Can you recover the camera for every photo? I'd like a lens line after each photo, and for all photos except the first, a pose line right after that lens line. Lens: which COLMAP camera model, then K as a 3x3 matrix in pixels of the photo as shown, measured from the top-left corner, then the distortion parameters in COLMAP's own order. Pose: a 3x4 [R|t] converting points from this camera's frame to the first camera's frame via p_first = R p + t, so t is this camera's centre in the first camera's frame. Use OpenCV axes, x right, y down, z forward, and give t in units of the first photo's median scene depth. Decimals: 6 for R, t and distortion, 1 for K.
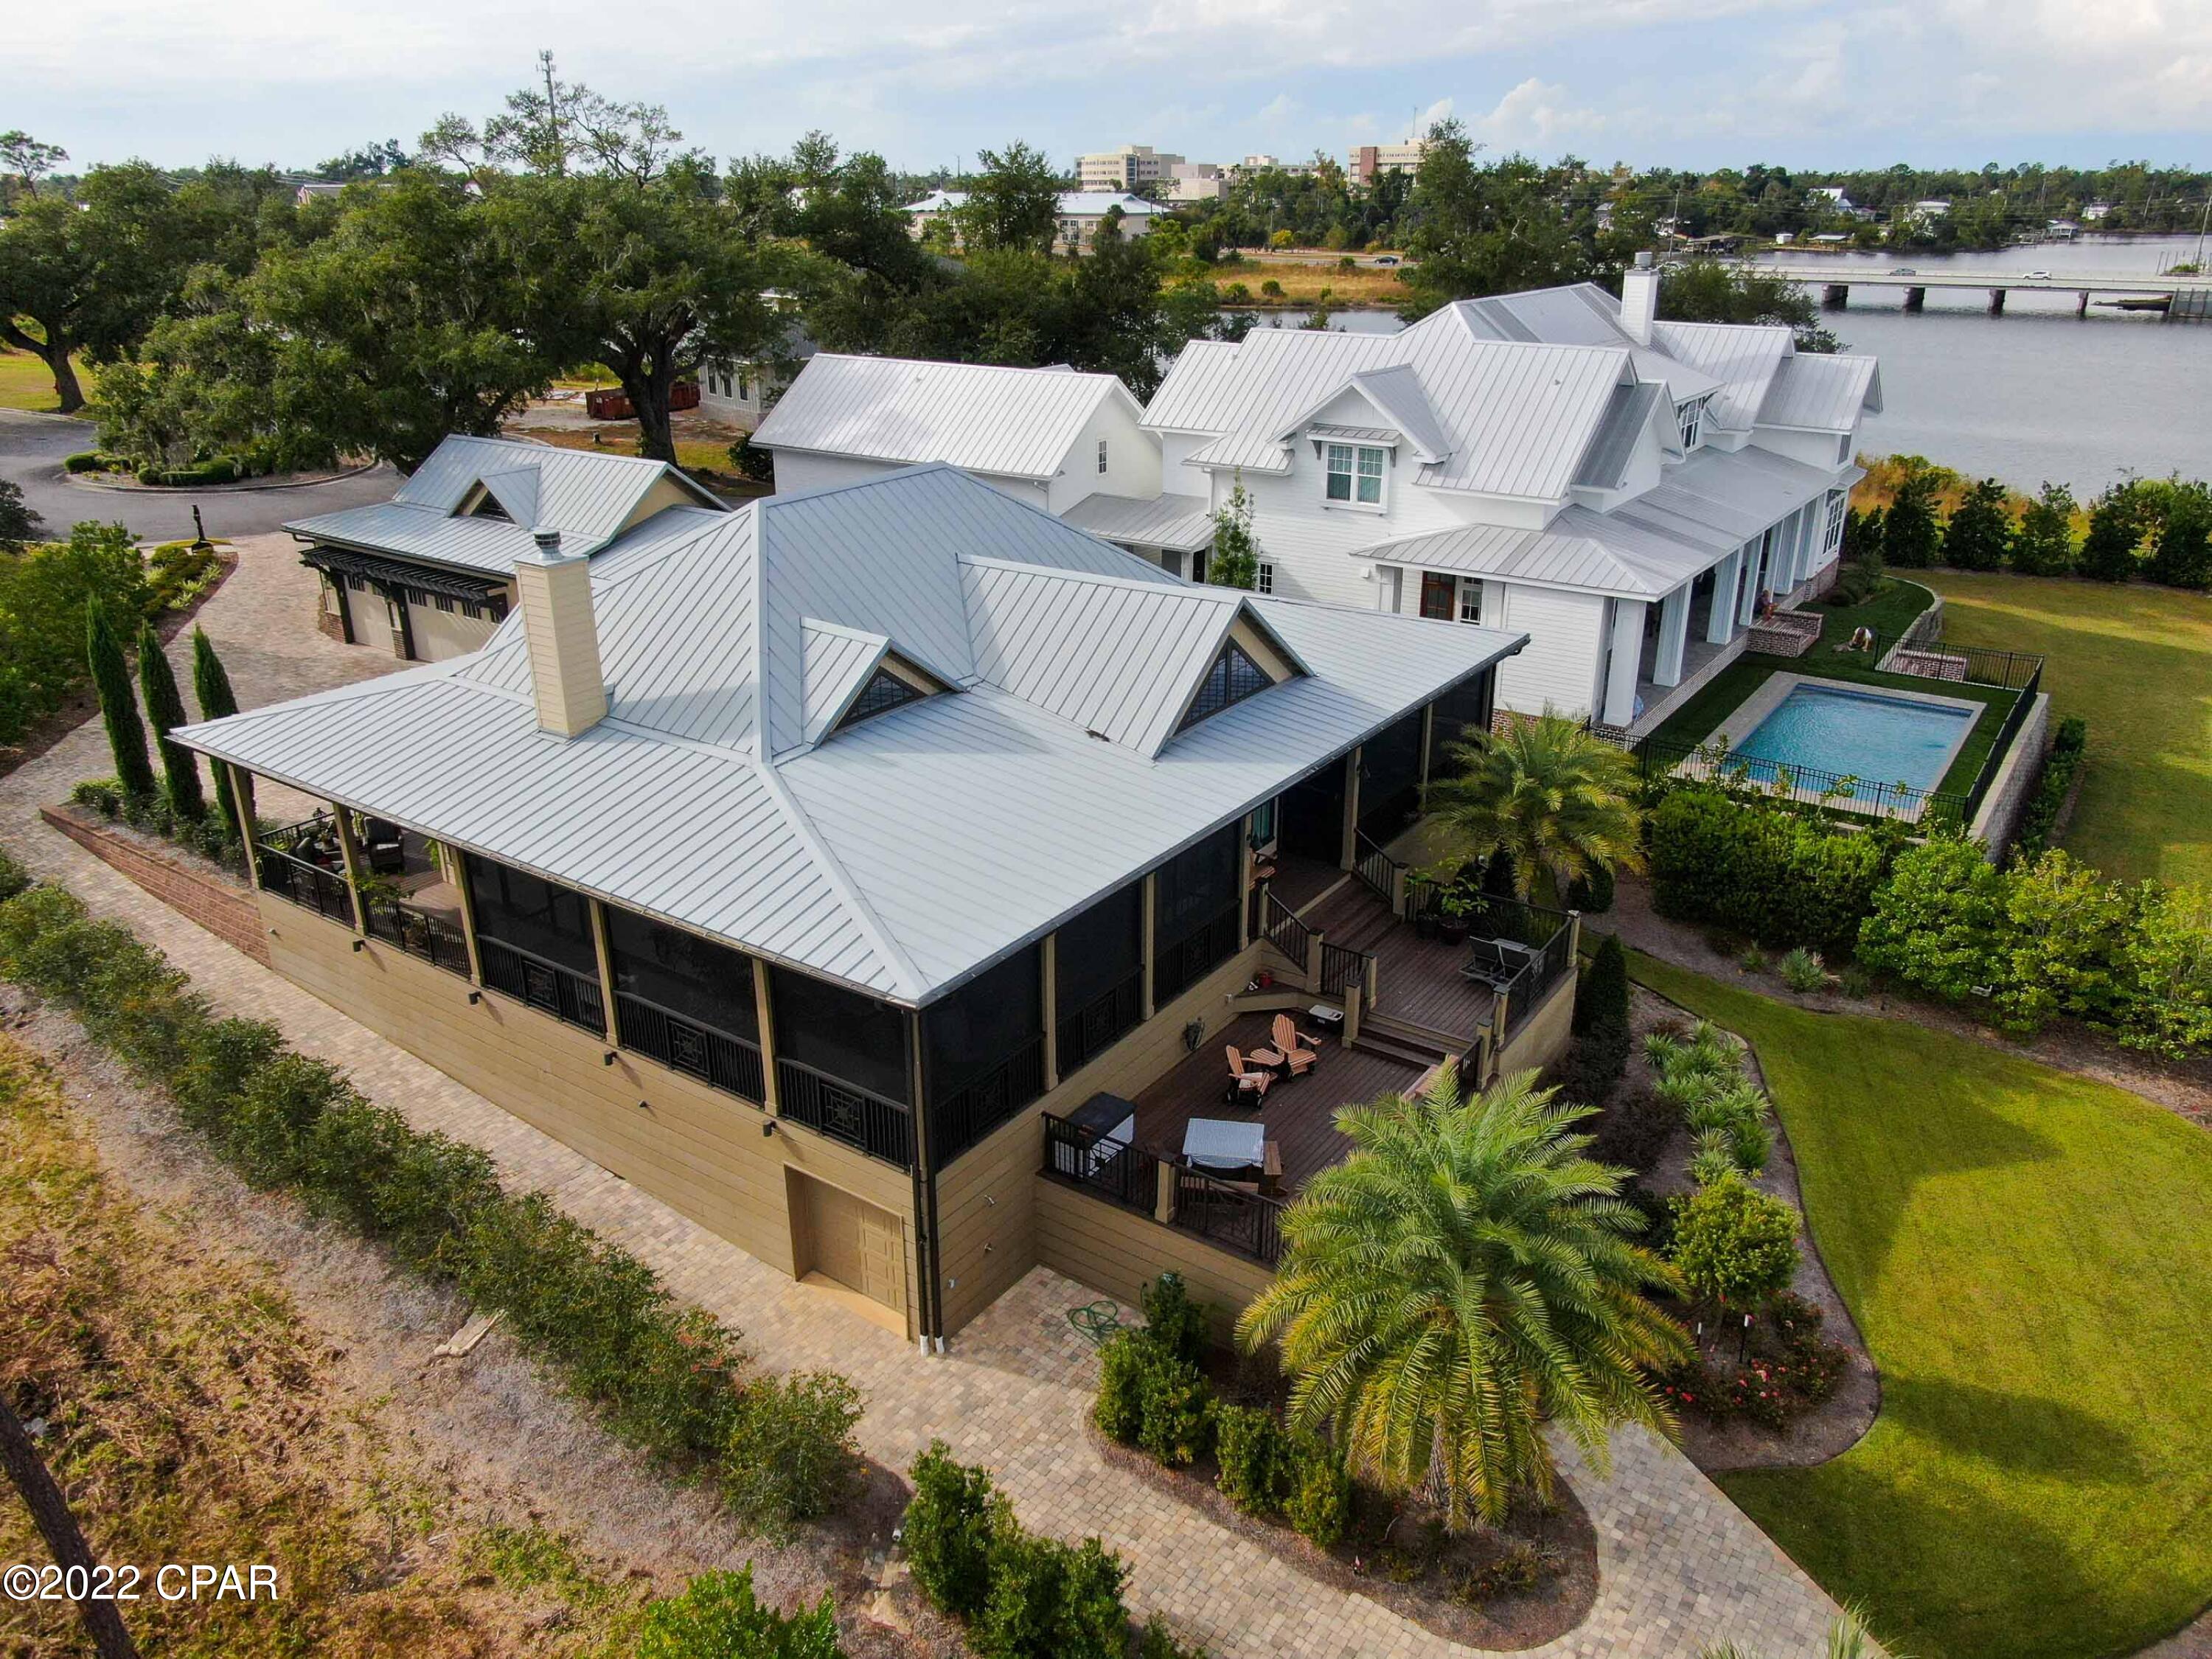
lens RADIAL K [[1579.5, 0, 1106.0], [0, 1579.5, 829.5], [0, 0, 1]] dist [-0.005872, -0.004106]
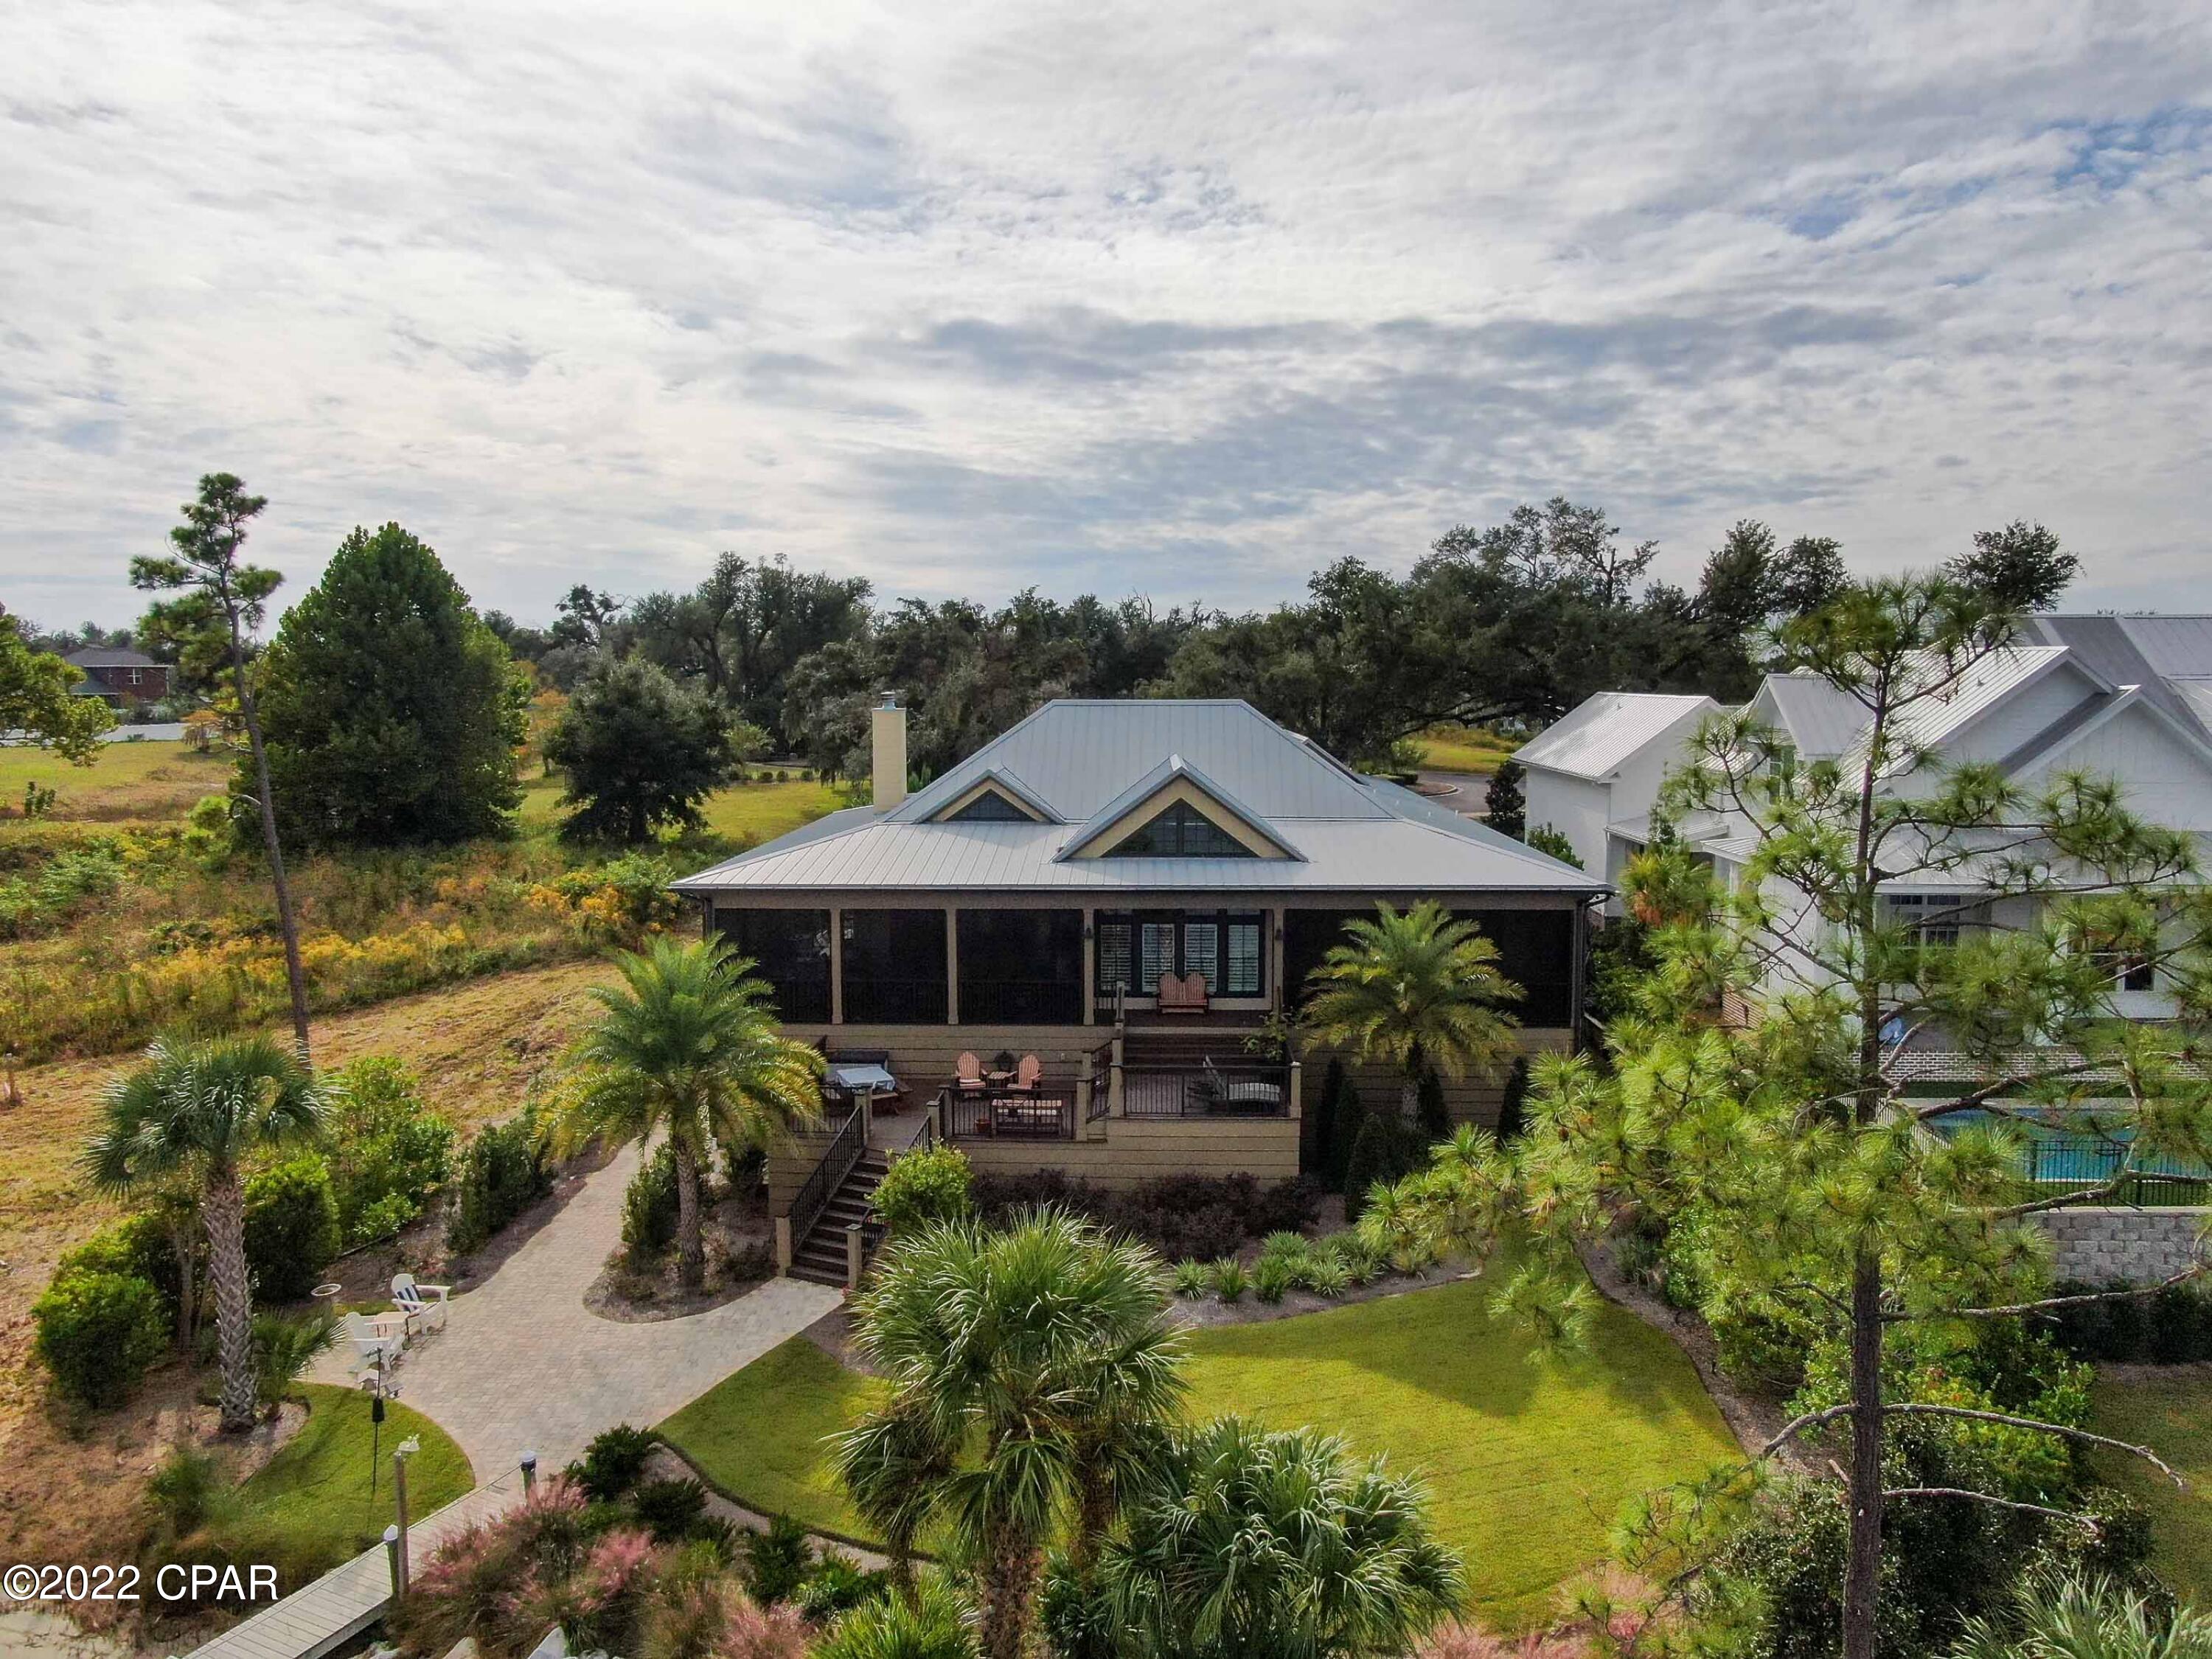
lens RADIAL K [[1603.6, 0, 1106.0], [0, 1603.6, 829.5], [0, 0, 1]] dist [-0.011815, 0.003099]
pose [[0.545688, 0.081274, -0.834038, 0.809923], [-0.317970, 0.940935, -0.116348, 0.050829], [0.775319, 0.328689, 0.539299, 0.188609]]
